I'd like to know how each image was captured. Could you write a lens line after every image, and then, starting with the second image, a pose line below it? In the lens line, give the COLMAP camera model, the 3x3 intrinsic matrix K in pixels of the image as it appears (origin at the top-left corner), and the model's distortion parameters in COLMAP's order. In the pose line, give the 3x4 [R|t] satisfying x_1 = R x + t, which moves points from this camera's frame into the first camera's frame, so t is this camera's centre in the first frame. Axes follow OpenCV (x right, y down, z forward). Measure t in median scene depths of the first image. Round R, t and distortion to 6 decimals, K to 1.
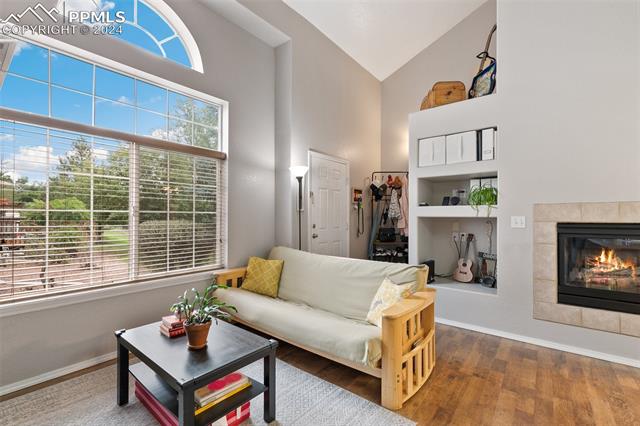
lens RADIAL K [[287.3, 0, 318.9], [0, 287.3, 215.6], [0, 0, 1]] dist [0.008468, -0.001712]
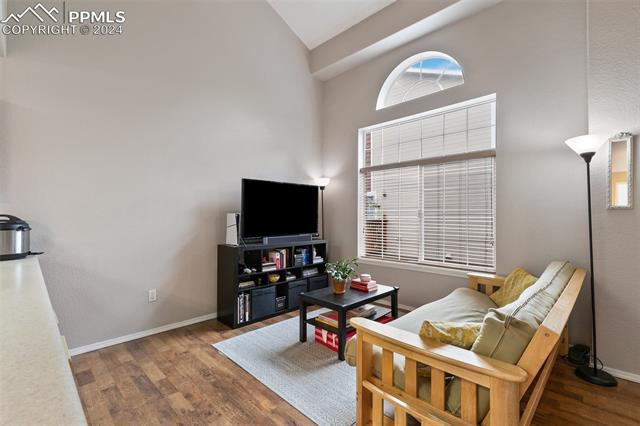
lens RADIAL K [[287.3, 0, 320.2], [0, 287.3, 212.2], [0, 0, 1]] dist [0.008468, -0.001712]
pose [[-0.103582, -0.018276, -0.994453, 0.645644], [-0.002134, 0.999833, -0.018152, 0.003436], [0.994619, 0.000242, -0.103604, 0.532398]]
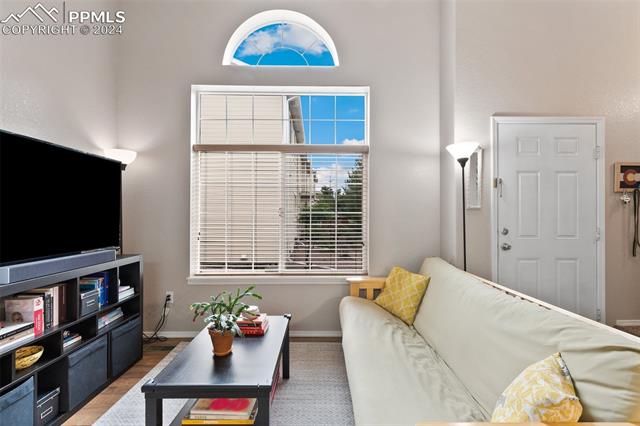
lens RADIAL K [[287.3, 0, 319.9], [0, 287.3, 213.5], [0, 0, 1]] dist [0.008468, -0.001712]
pose [[0.633427, -0.009891, -0.773739, 0.264428], [0.002308, 0.999938, -0.010893, 0.002376], [0.773799, 0.005114, 0.633411, 0.323326]]
